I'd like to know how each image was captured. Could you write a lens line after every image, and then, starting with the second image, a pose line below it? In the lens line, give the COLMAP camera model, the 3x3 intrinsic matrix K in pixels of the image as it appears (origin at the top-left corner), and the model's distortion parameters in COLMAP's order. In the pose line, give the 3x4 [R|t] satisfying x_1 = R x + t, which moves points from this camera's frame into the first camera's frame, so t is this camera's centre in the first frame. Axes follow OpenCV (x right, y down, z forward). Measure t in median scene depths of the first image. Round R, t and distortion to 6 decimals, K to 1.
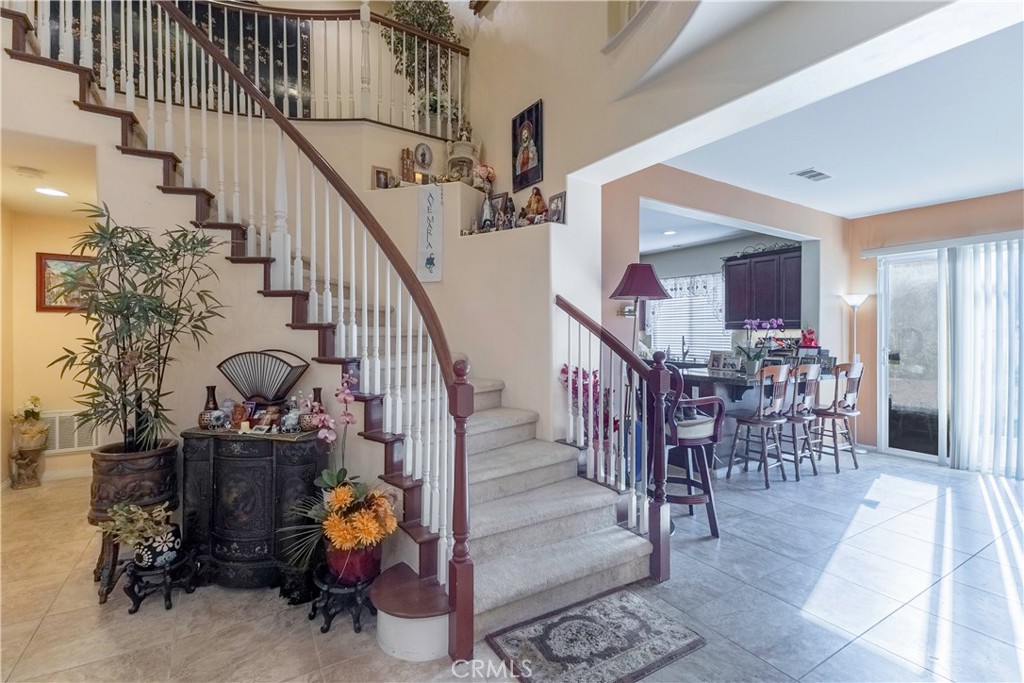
lens RADIAL K [[468.7, 0, 507.7], [0, 468.7, 337.6], [0, 0, 1]] dist [0.001004, 0.000189]
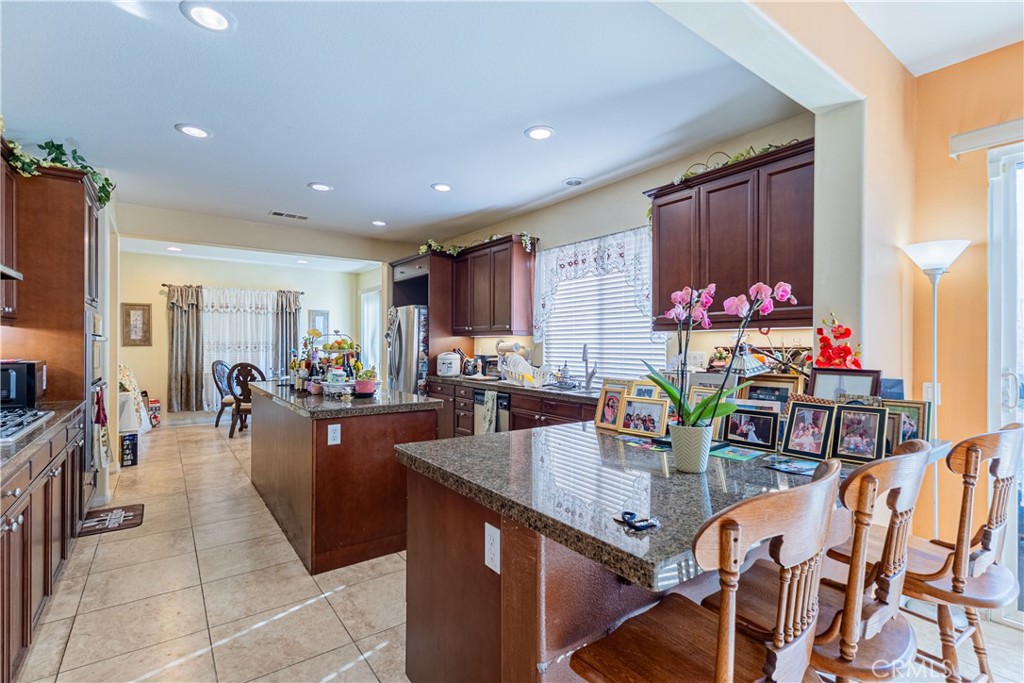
lens RADIAL K [[466.0, 0, 517.2], [0, 466.0, 347.1], [0, 0, 1]] dist [0.004467, 0.000460]
pose [[0.996221, -0.002026, 0.086836, 0.311688], [0.002156, 0.999997, -0.001402, 0.000375], [-0.086833, 0.001584, 0.996222, 0.578752]]
